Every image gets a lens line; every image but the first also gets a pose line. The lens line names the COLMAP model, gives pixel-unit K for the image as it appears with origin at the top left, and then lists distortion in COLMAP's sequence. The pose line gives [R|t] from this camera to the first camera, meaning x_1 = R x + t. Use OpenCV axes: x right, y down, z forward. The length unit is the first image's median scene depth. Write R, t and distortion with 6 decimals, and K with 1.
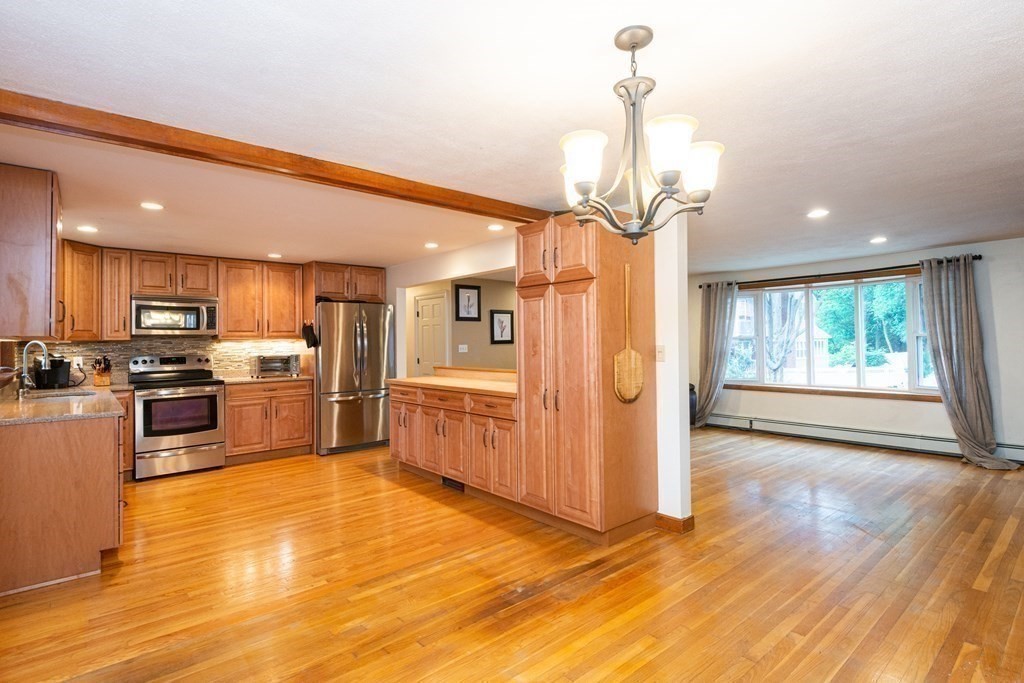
lens RADIAL K [[511.0, 0, 512.0], [0, 511.0, 341.5], [0, 0, 1]] dist [0.046731, -0.028008]
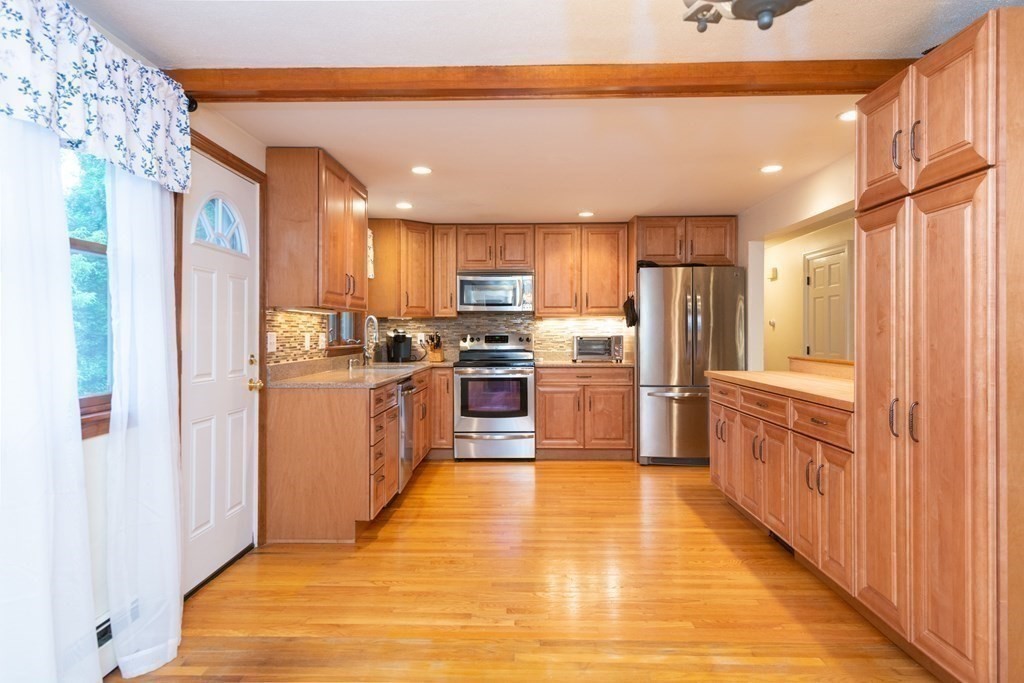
lens RADIAL K [[639.8, 0, 512.0], [0, 639.8, 339.8], [0, 0, 1]] dist [0.027701, -0.002434]
pose [[0.741790, 0.018551, -0.670376, 0.175618], [-0.007075, 0.999778, 0.019838, 0.018409], [0.670595, -0.009972, 0.741757, 0.197673]]
